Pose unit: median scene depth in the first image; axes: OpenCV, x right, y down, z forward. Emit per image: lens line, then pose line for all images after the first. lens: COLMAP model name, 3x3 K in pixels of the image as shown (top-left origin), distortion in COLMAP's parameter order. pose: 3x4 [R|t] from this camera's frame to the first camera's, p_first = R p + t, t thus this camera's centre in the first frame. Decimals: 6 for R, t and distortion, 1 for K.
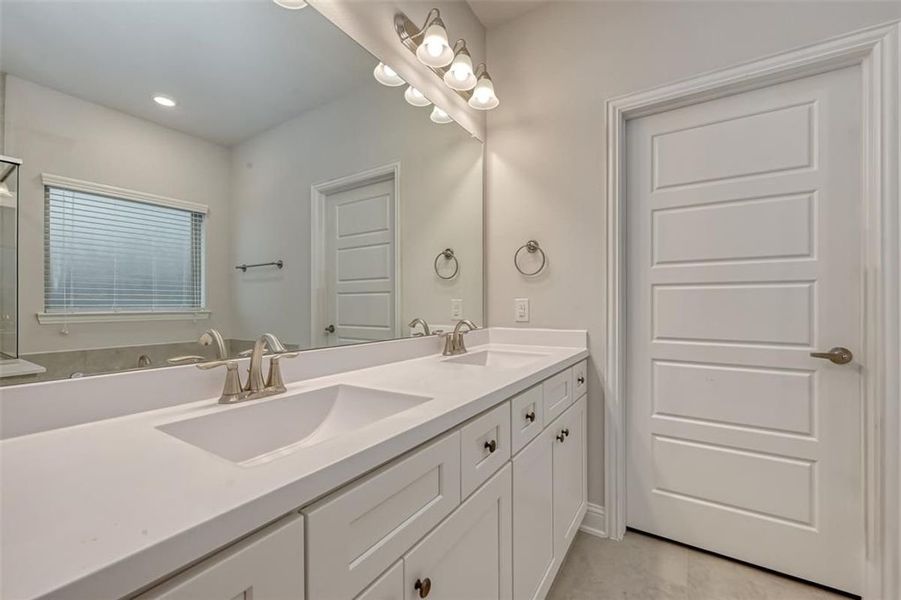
lens RADIAL K [[358.6, 0, 454.1], [0, 358.6, 303.5], [0, 0, 1]] dist [0.006032, 0.000275]
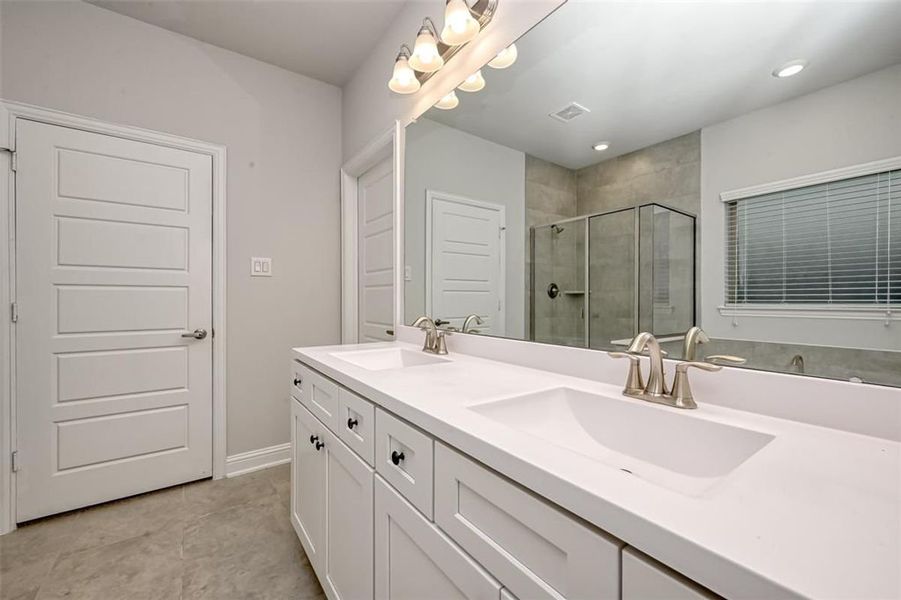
lens RADIAL K [[368.2, 0, 445.9], [0, 368.2, 296.1], [0, 0, 1]] dist [0.000379, -0.000004]
pose [[-0.388632, -0.004545, -0.921382, 0.497966], [-0.002480, 0.999989, -0.003887, -0.003290], [0.921390, 0.000774, -0.388639, 0.804101]]
